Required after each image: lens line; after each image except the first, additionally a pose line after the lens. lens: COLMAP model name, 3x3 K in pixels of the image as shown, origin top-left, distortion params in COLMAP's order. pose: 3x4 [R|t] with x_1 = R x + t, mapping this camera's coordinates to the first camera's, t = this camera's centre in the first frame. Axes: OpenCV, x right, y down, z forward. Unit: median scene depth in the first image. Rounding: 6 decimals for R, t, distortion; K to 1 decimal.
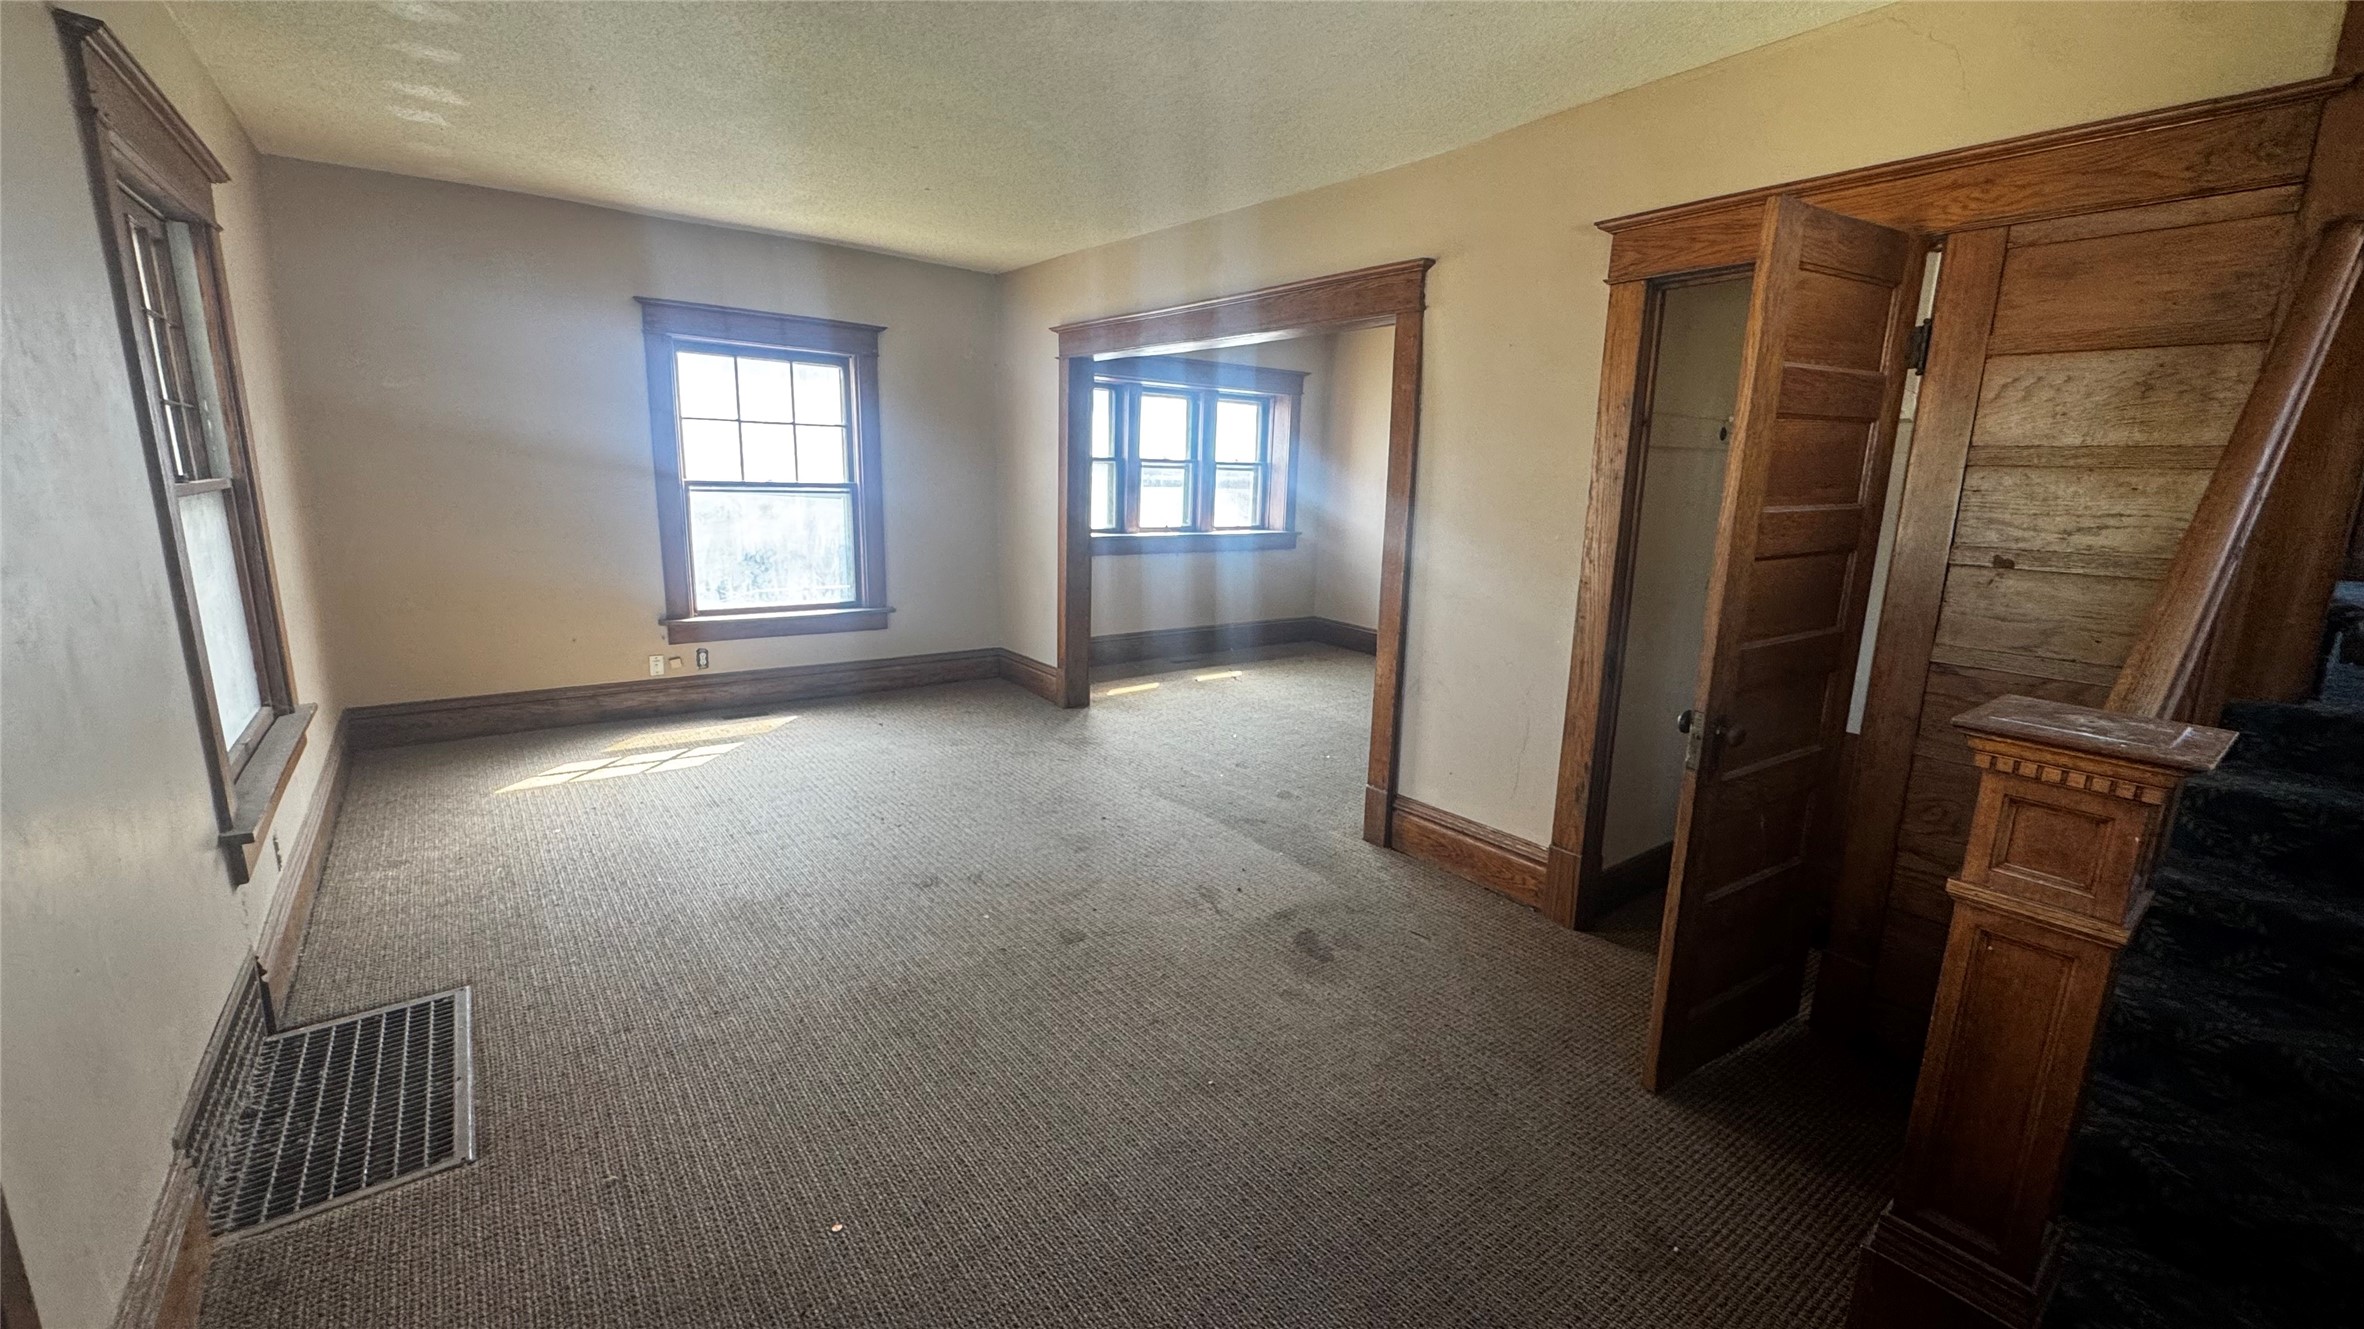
lens RADIAL K [[962.8, 0, 1184.9], [0, 962.8, 667.3], [0, 0, 1]] dist [0.004422, 0.000265]
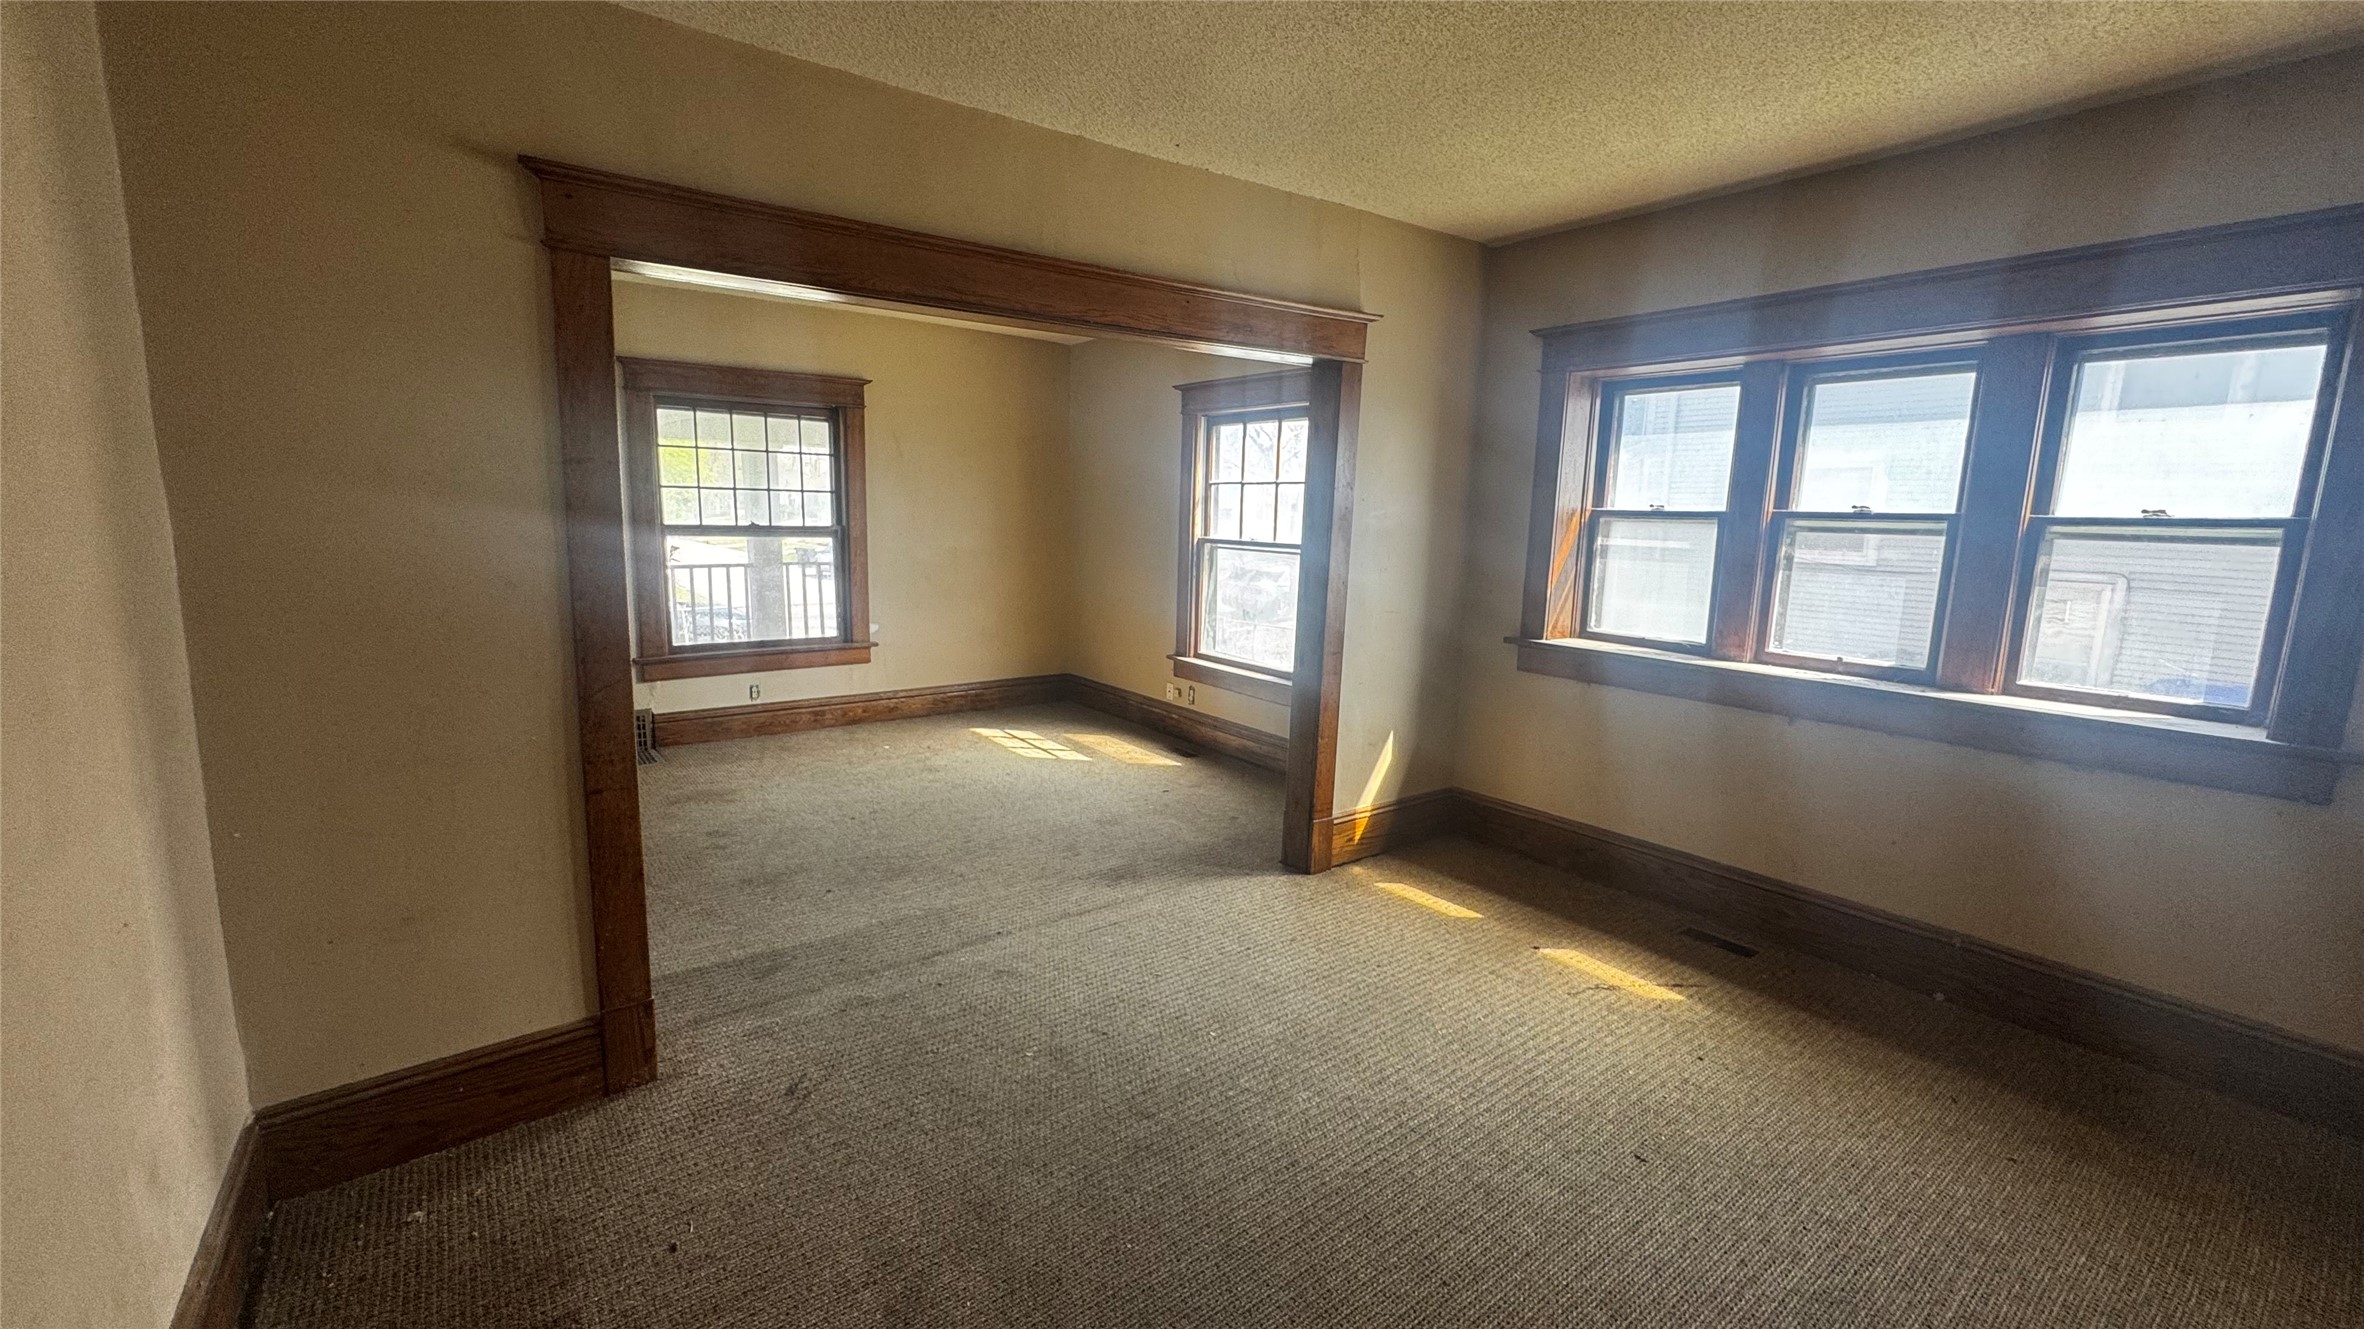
lens RADIAL K [[962.8, 0, 1181.4], [0, 962.8, 667.6], [0, 0, 1]] dist [0.004422, 0.000265]
pose [[-0.024053, 0.138427, -0.990081, 0.594954], [-0.219981, 0.965360, 0.140314, -0.191375], [0.975208, 0.221174, 0.007231, 0.955904]]
